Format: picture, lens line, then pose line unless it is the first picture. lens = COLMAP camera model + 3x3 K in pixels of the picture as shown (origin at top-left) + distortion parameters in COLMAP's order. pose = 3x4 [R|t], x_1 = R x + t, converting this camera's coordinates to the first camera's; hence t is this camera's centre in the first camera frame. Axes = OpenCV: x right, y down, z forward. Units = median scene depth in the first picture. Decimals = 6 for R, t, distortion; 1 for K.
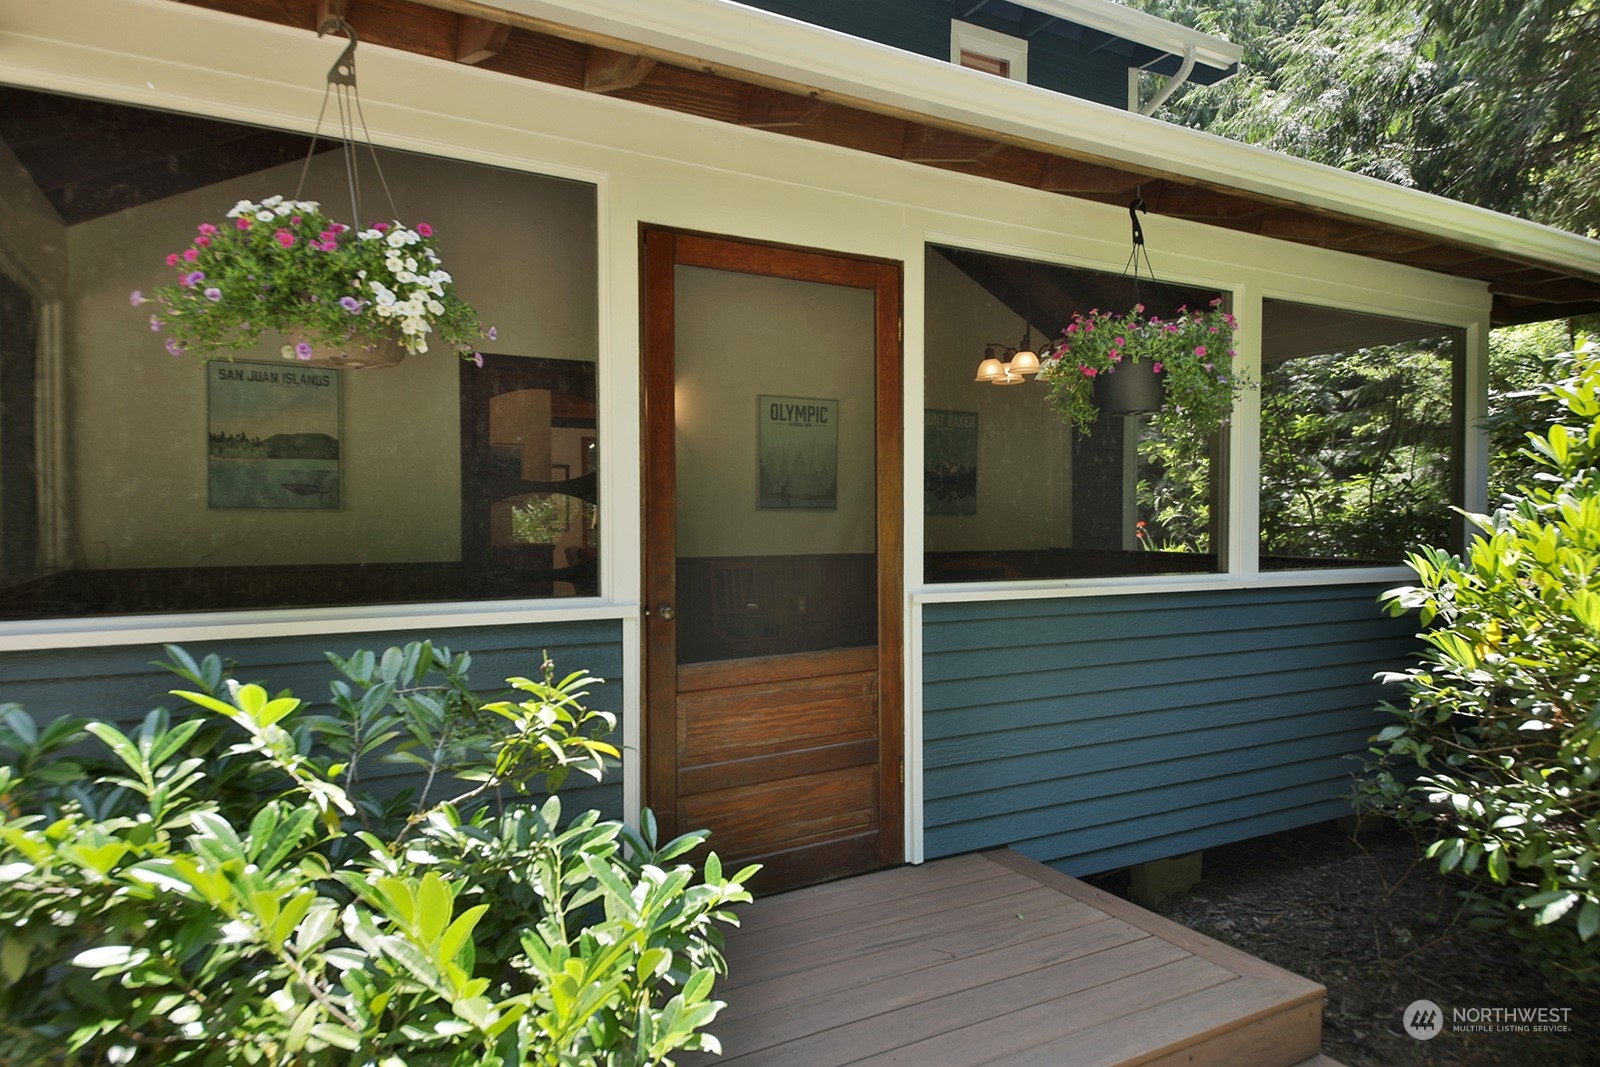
lens RADIAL K [[949.7, 0, 800.0], [0, 949.7, 533.5], [0, 0, 1]] dist [0.061120, 0.000670]
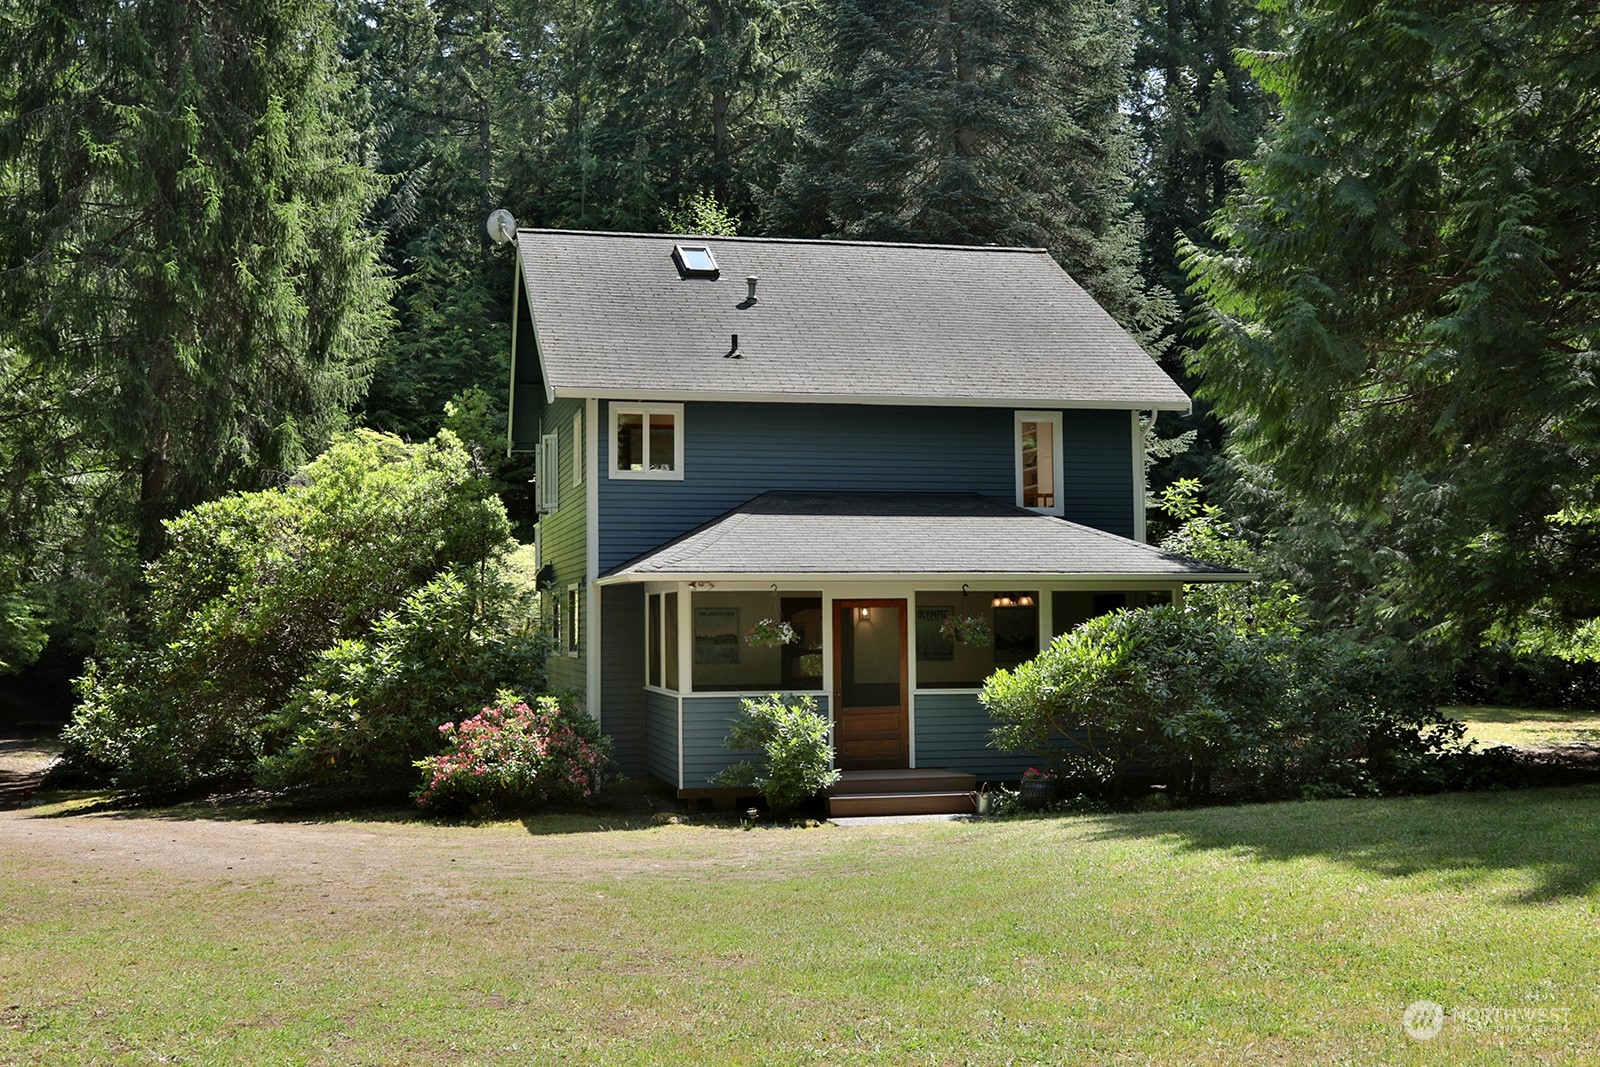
lens RADIAL K [[1611.6, 0, 800.0], [0, 1611.6, 533.5], [0, 0, 1]] dist [-0.000133, -0.000123]
pose [[0.959509, -0.024389, -0.280619, 0.947787], [0.004613, 0.997471, -0.070921, -0.067561], [0.281639, 0.066755, 0.957196, -3.266891]]
